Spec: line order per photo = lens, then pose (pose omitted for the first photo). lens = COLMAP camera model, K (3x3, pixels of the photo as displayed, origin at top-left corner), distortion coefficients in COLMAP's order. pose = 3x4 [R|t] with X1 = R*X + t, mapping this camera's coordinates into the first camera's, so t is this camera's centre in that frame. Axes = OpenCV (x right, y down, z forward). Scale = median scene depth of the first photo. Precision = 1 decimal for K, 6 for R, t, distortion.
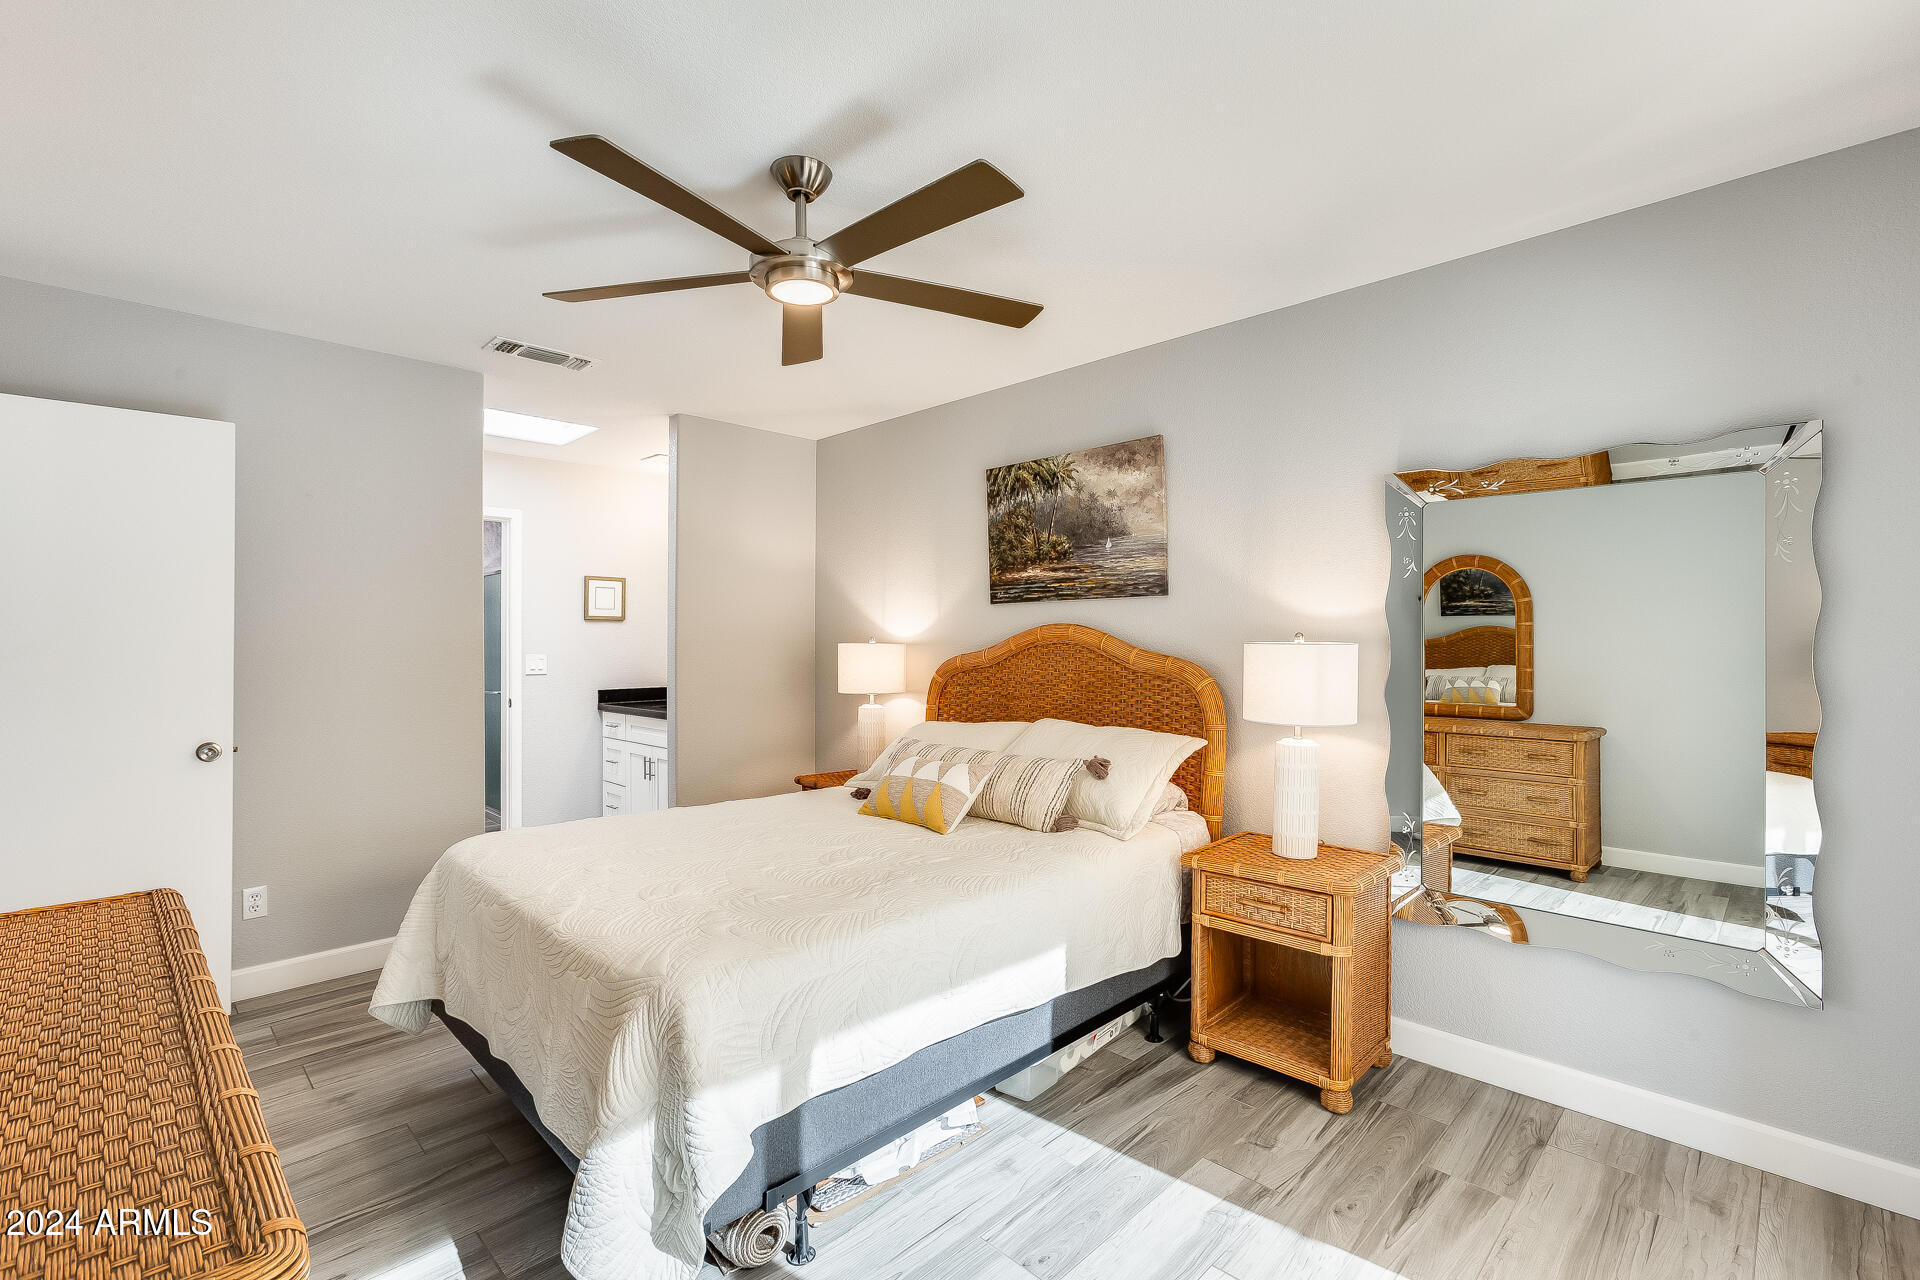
lens RADIAL K [[857.0, 0, 963.4], [0, 857.0, 640.0], [0, 0, 1]] dist [-0.007762, 0.003191]
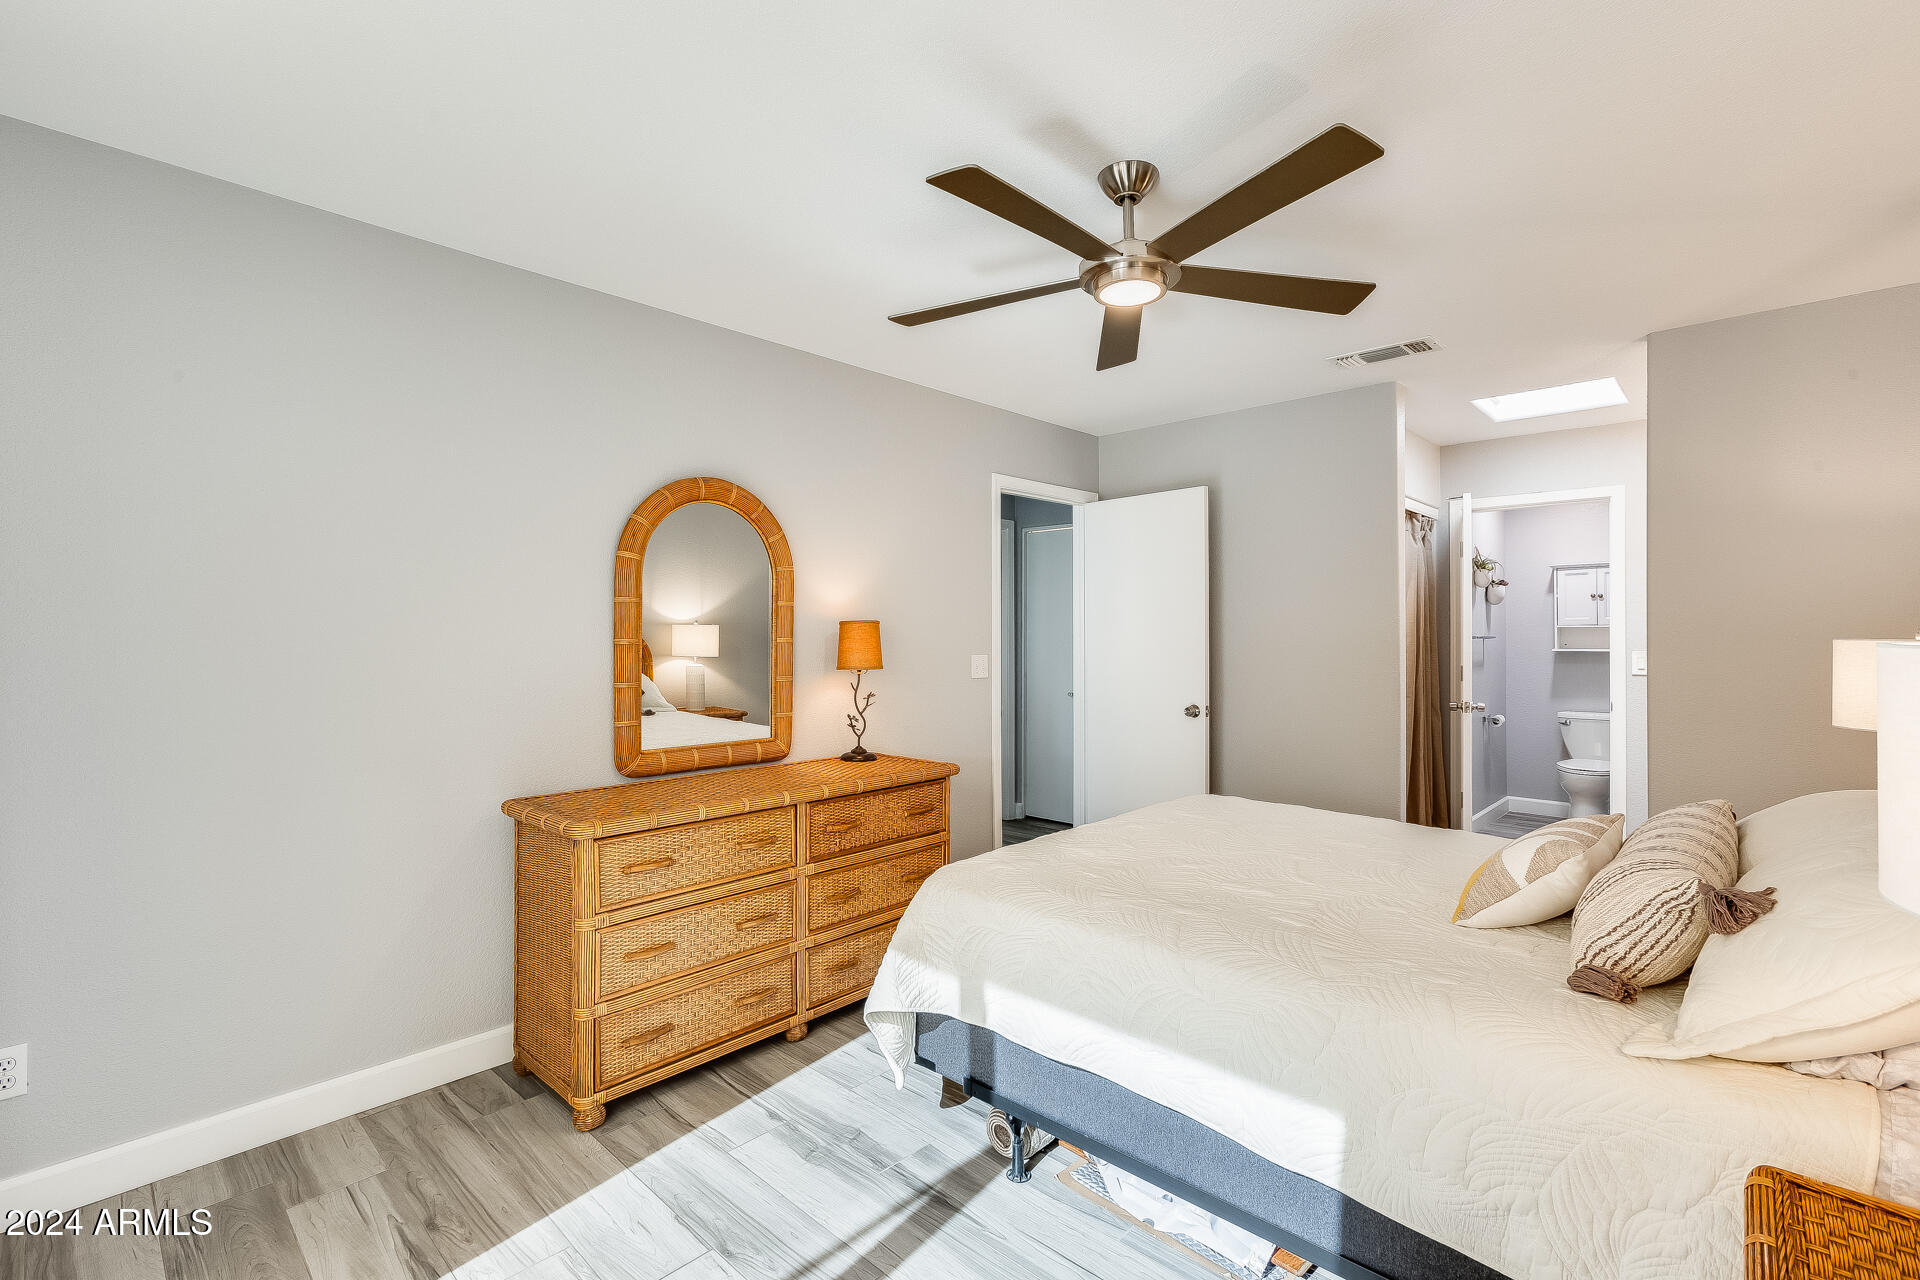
lens RADIAL K [[857.0, 0, 963.0], [0, 857.0, 638.6], [0, 0, 1]] dist [-0.007762, 0.003191]
pose [[0.028150, 0.000767, -0.999603, 0.799903], [0.001768, 0.999998, 0.000817, 0.002571], [0.999602, -0.001791, 0.028148, 0.756644]]
